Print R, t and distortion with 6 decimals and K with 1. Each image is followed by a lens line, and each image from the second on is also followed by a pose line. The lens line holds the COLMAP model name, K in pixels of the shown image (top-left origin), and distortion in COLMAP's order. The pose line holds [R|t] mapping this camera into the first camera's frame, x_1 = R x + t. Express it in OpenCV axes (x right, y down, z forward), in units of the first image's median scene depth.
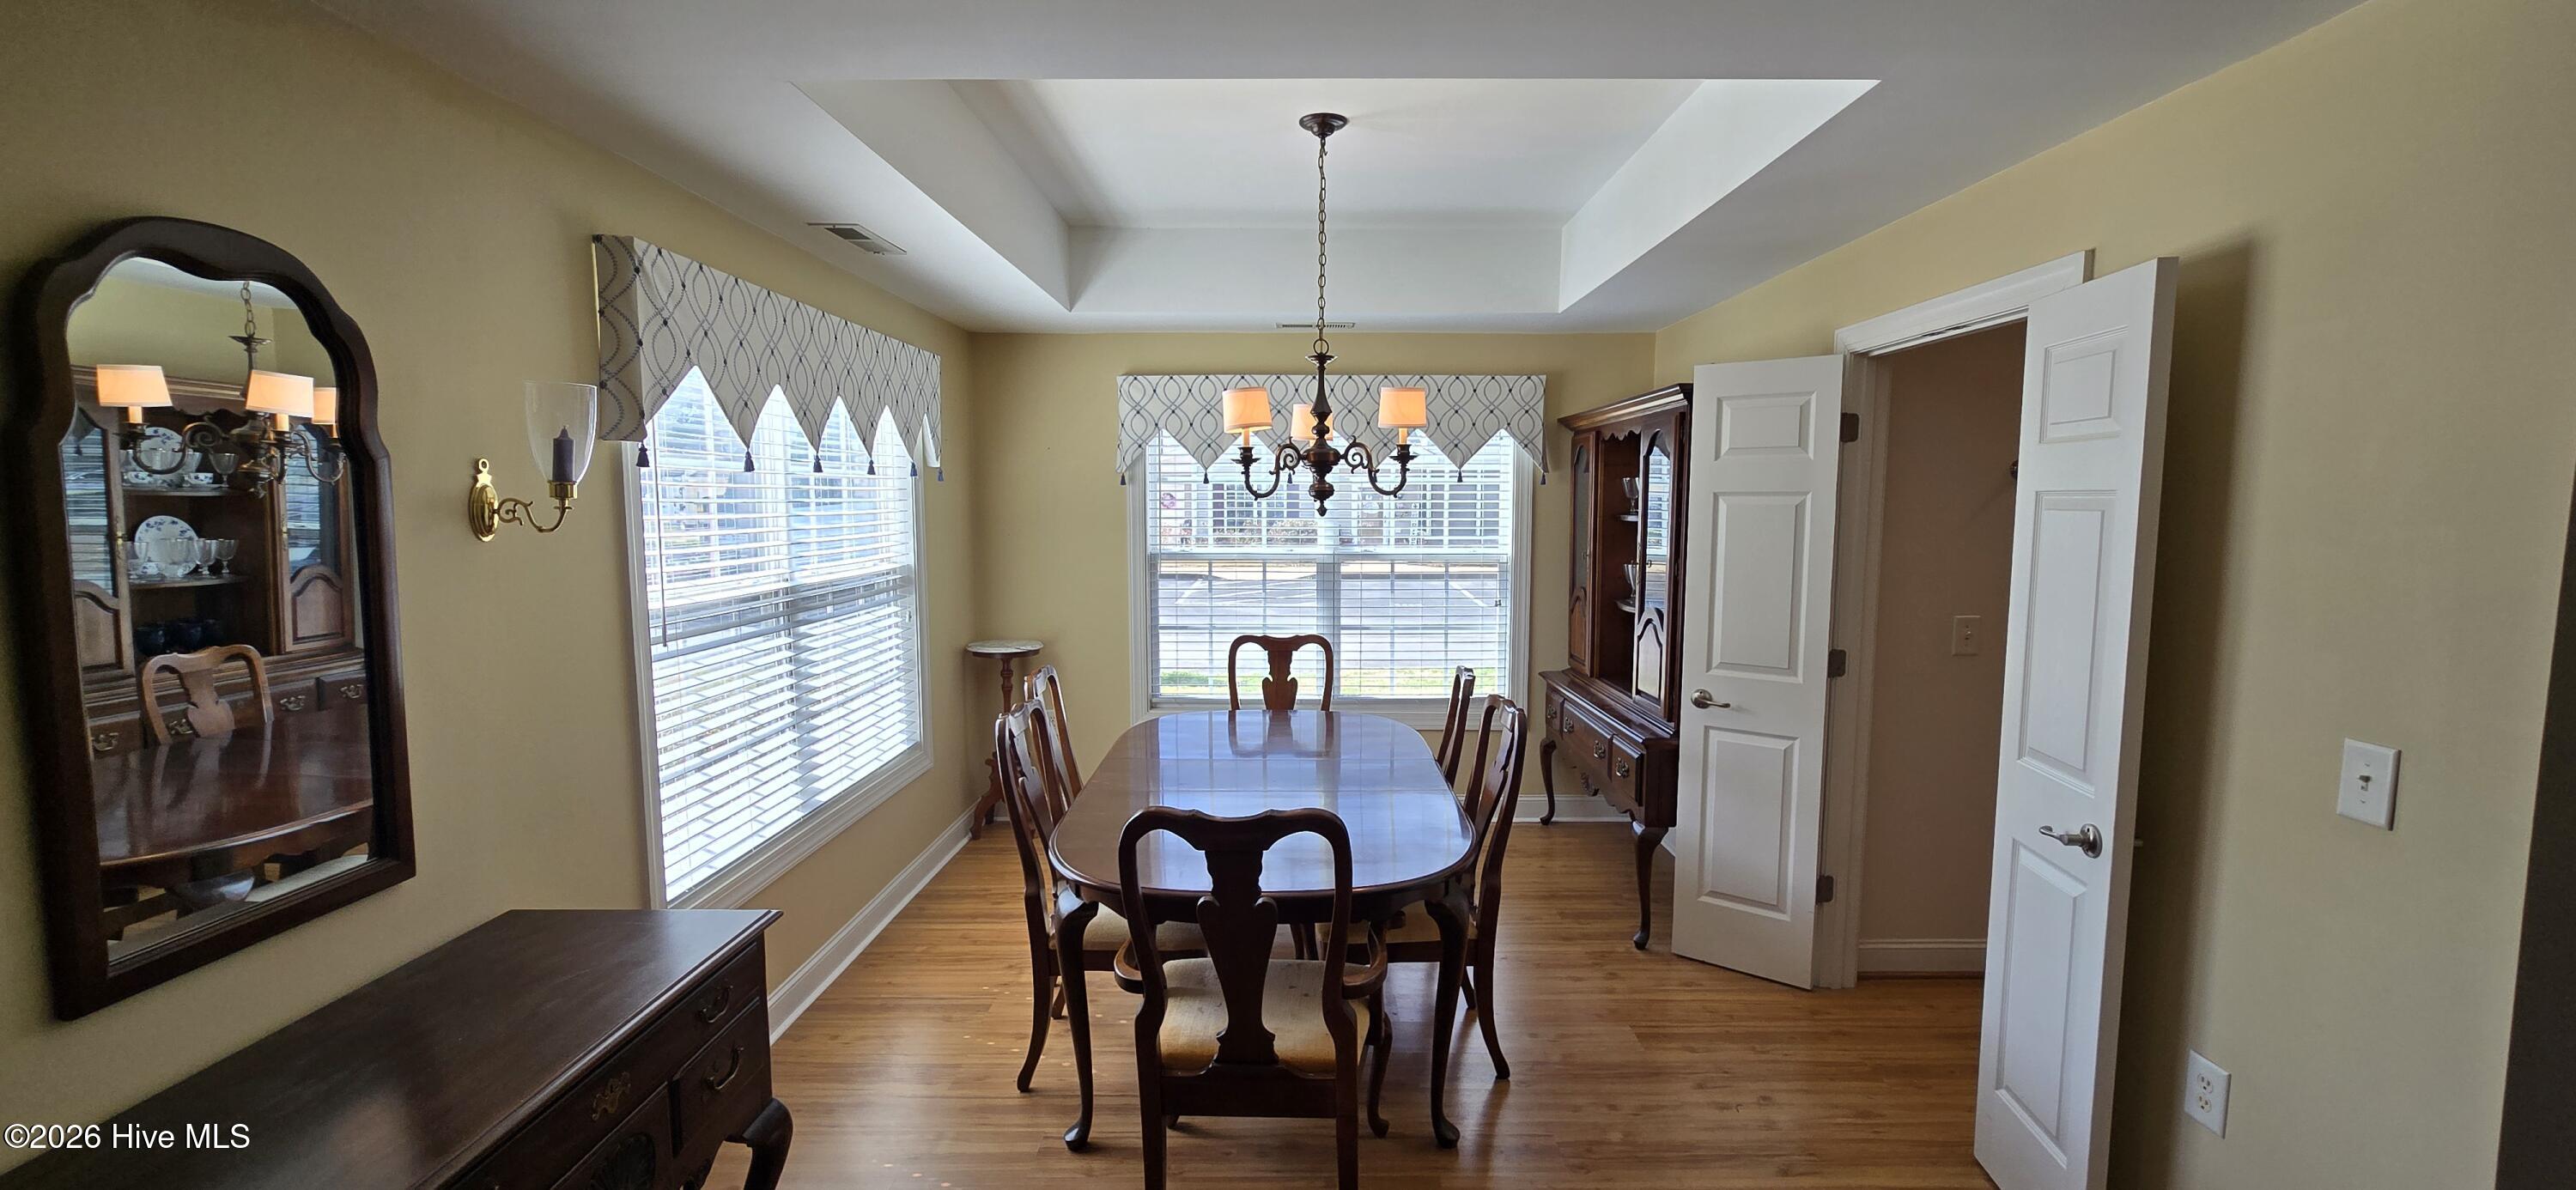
lens RADIAL K [[1053.7, 0, 1297.2], [0, 1053.7, 602.7], [0, 0, 1]] dist [-0.003140, -0.000220]
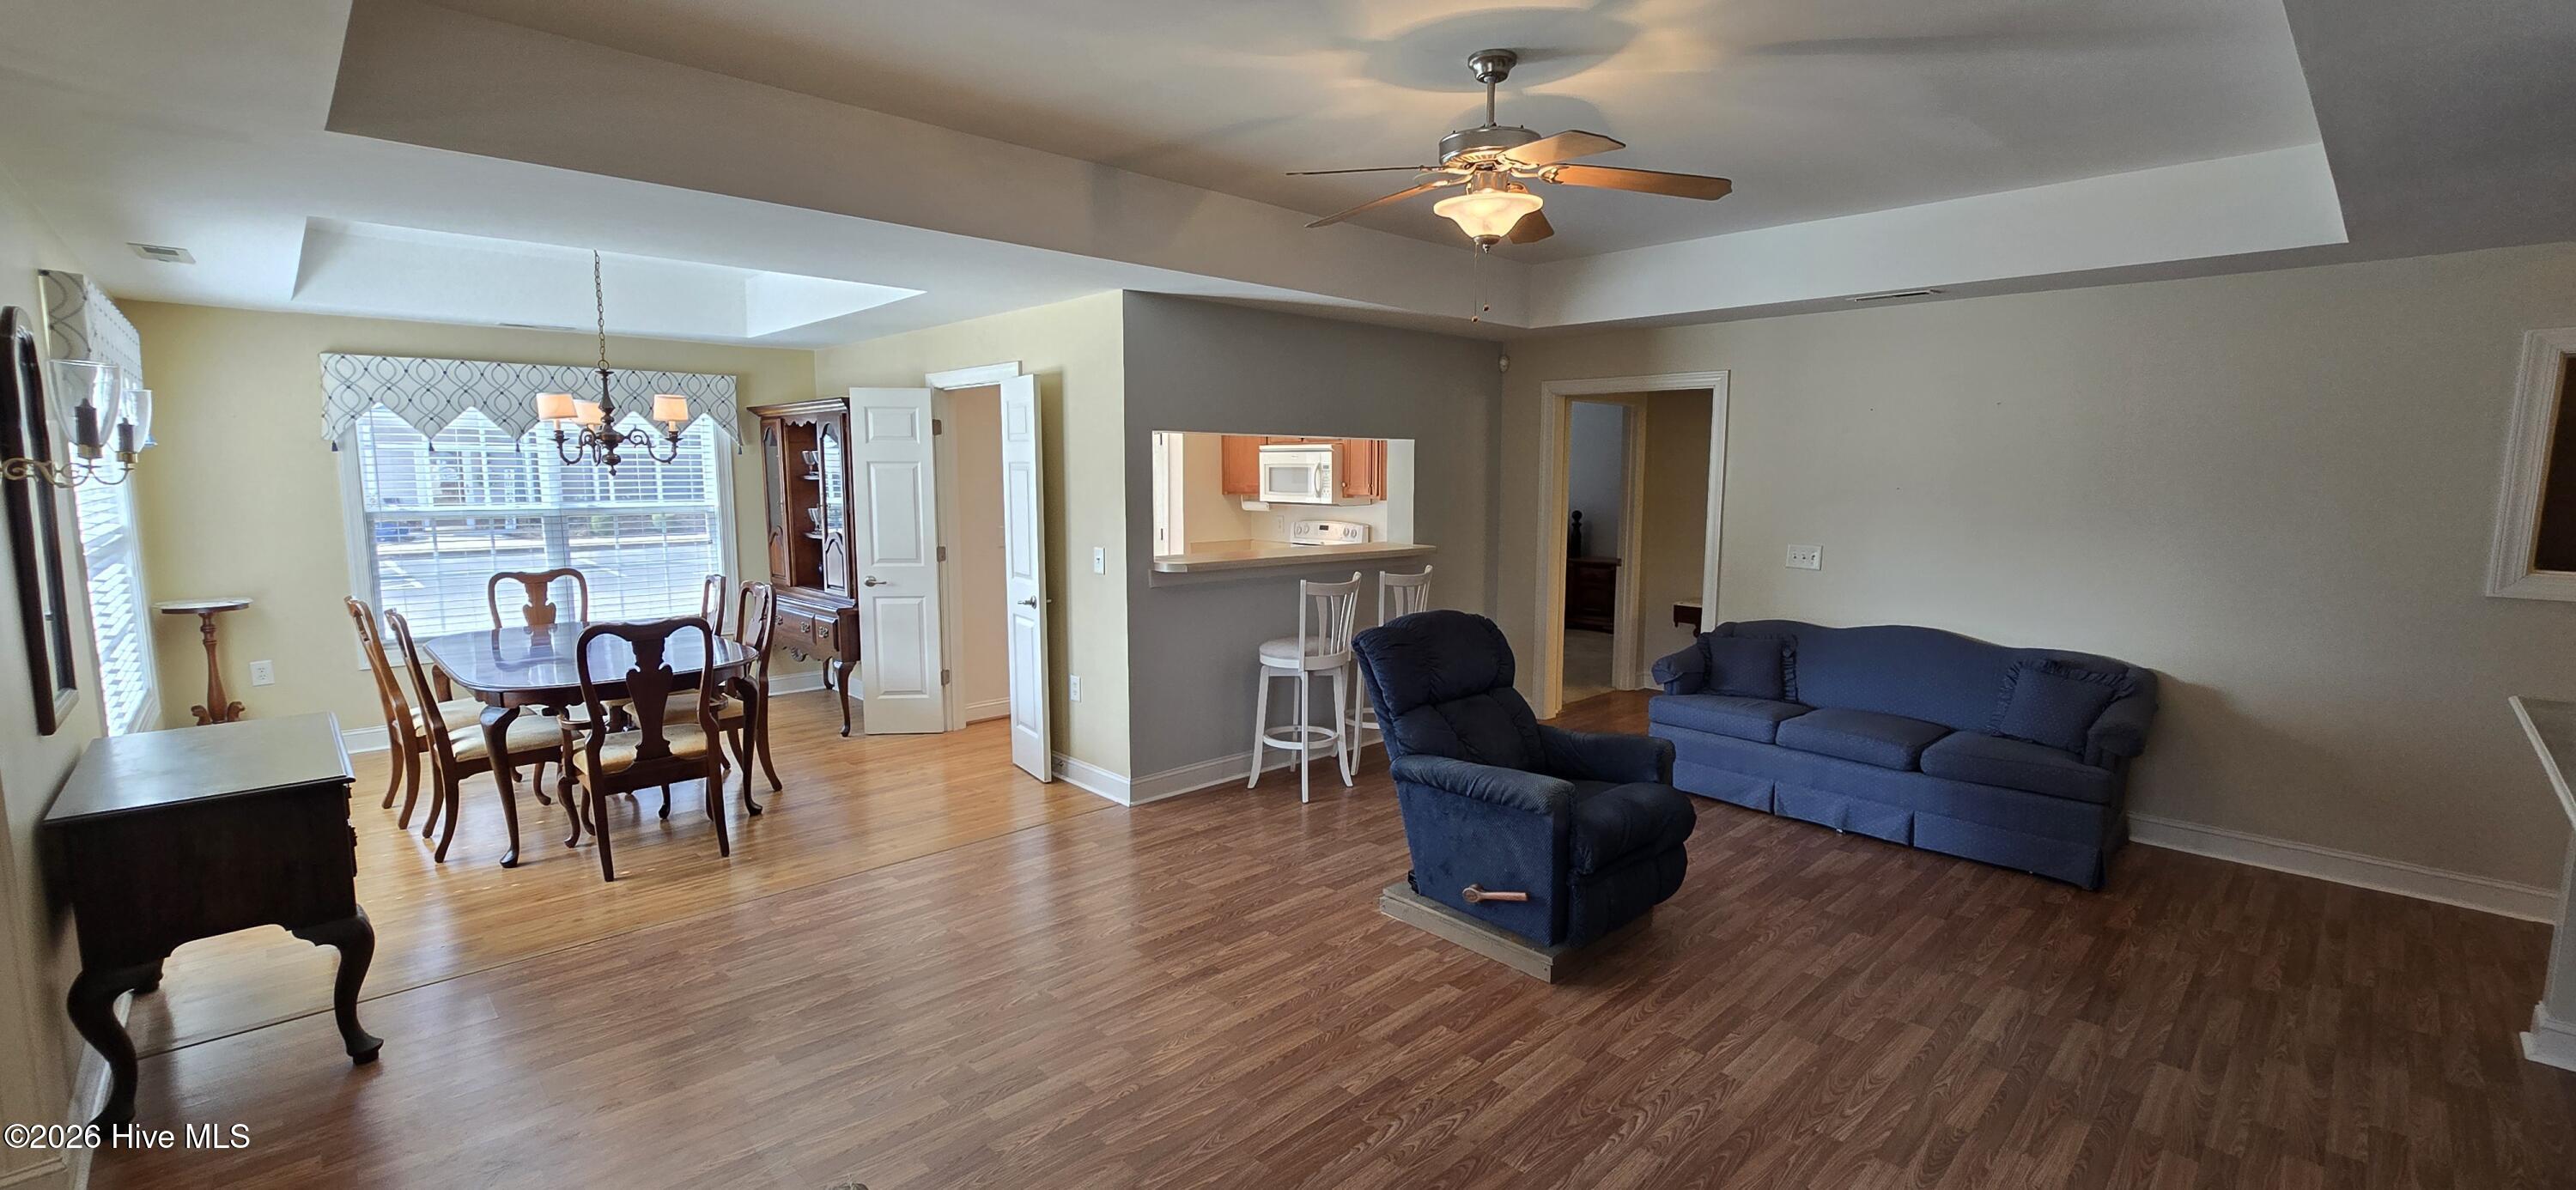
lens RADIAL K [[1061.8, 0, 1299.5], [0, 1061.8, 596.2], [0, 0, 1]] dist [0.000964, -0.000148]
pose [[0.716468, -0.082446, 0.692731, -0.332173], [0.065202, 0.996559, 0.051171, 0.074999], [-0.694566, 0.008505, 0.719379, -0.770384]]
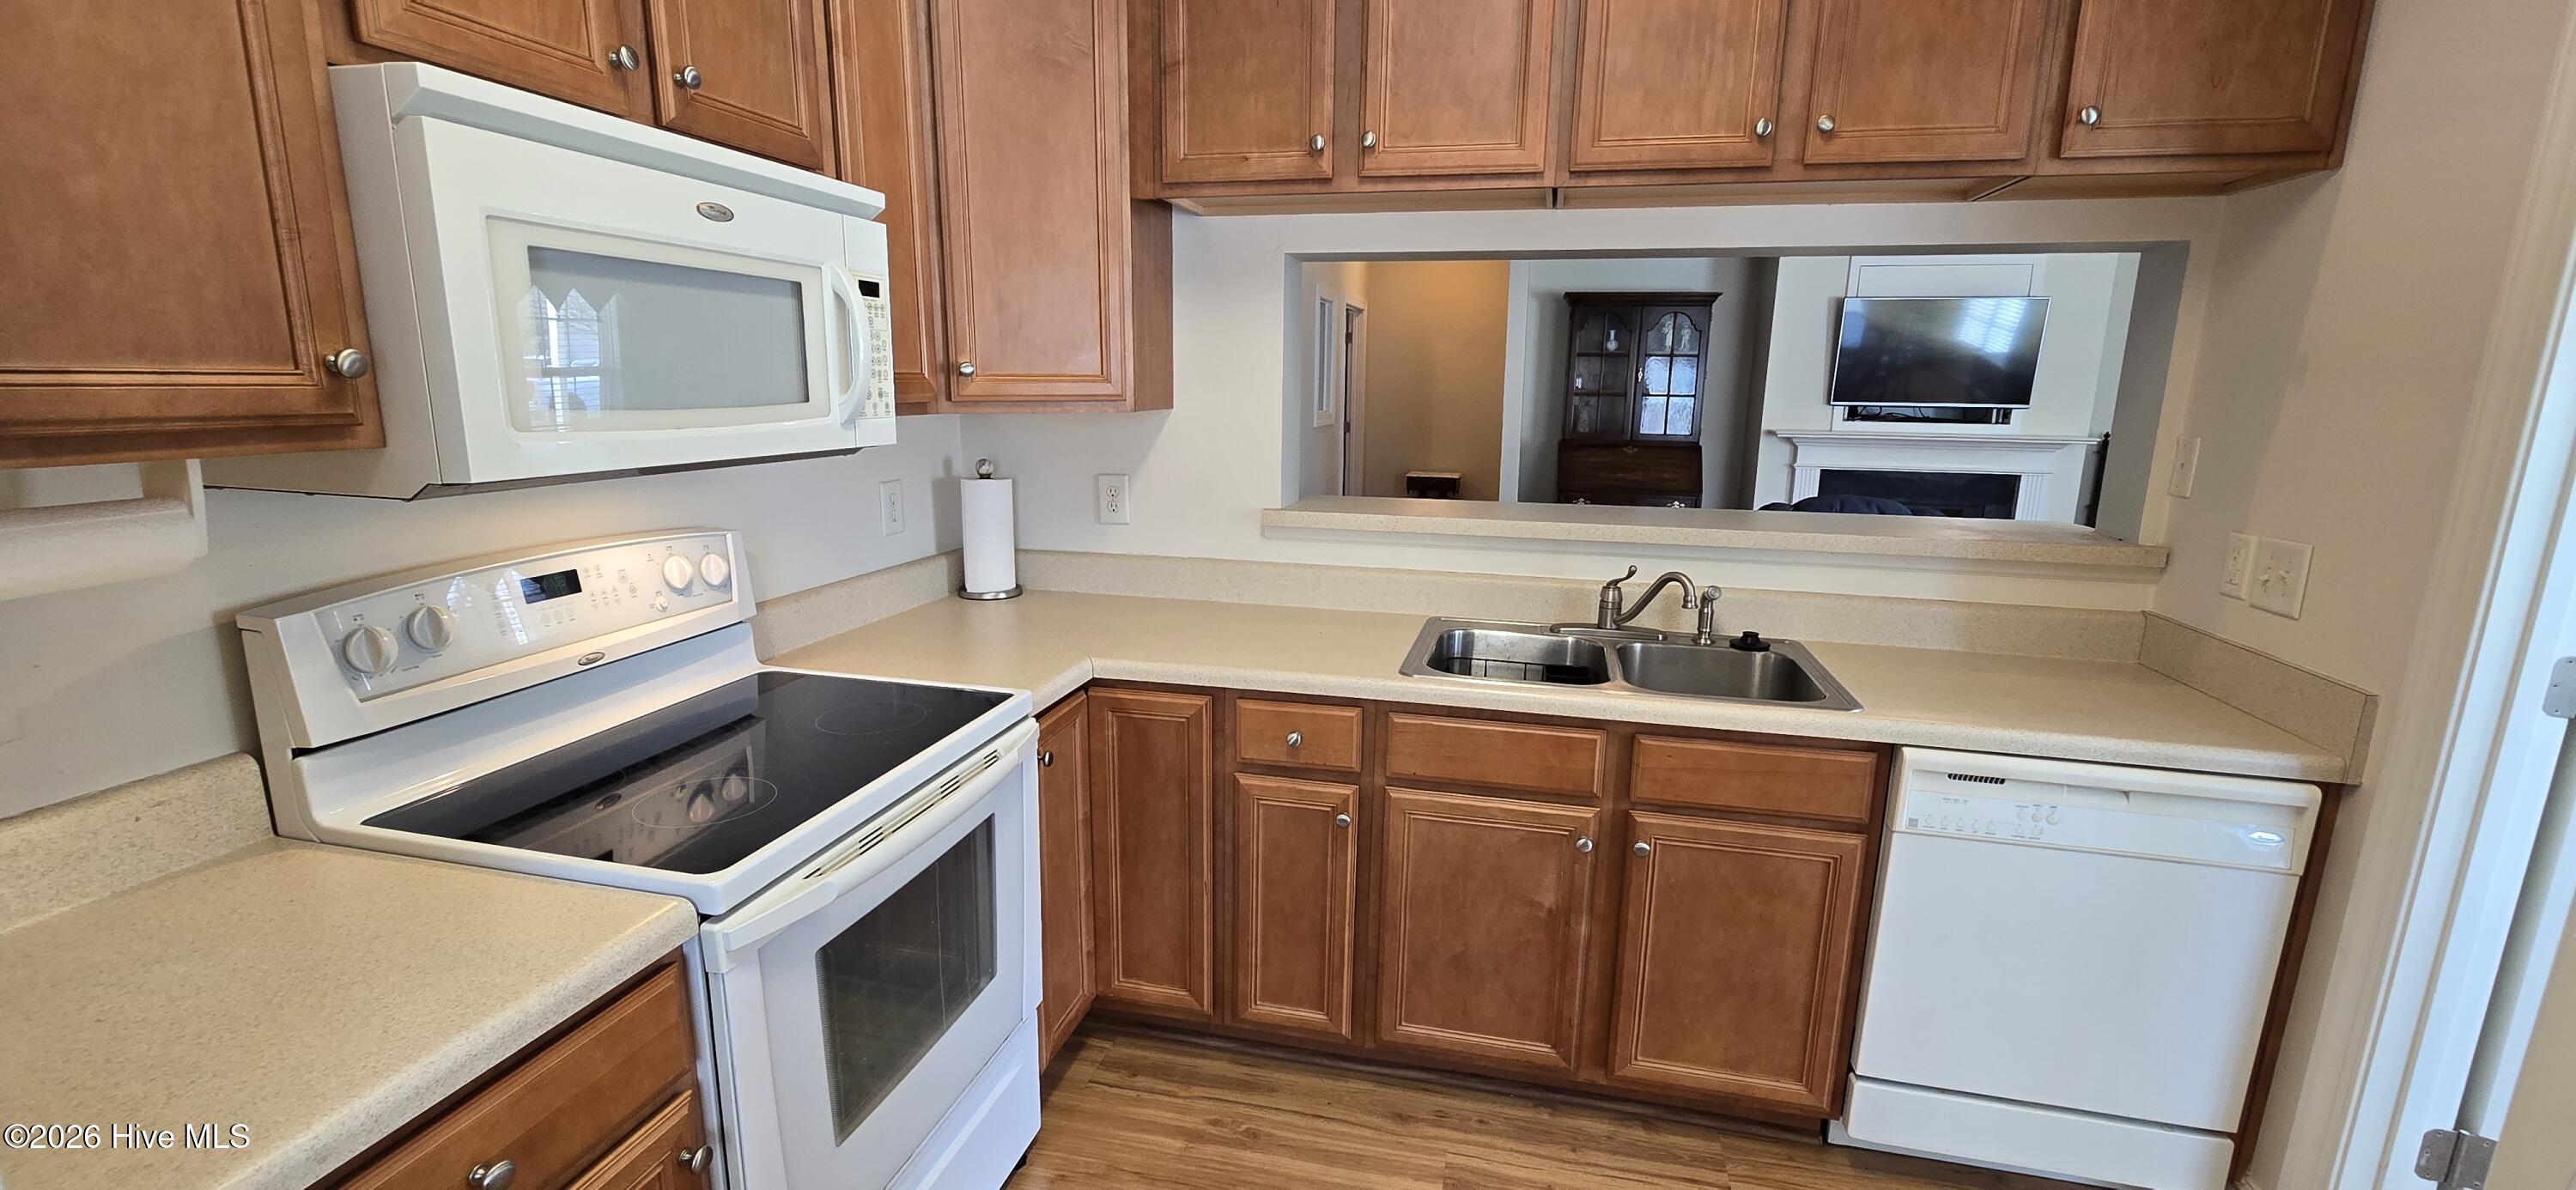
lens RADIAL K [[1042.1, 0, 1286.2], [0, 1042.1, 605.7], [0, 0, 1]] dist [0.001285, -0.000499]
pose [[-0.970831, -0.066609, 0.230328, 0.904580], [0.006867, 0.952518, 0.304404, -0.078136], [-0.239668, 0.297107, -0.924276, 1.198238]]
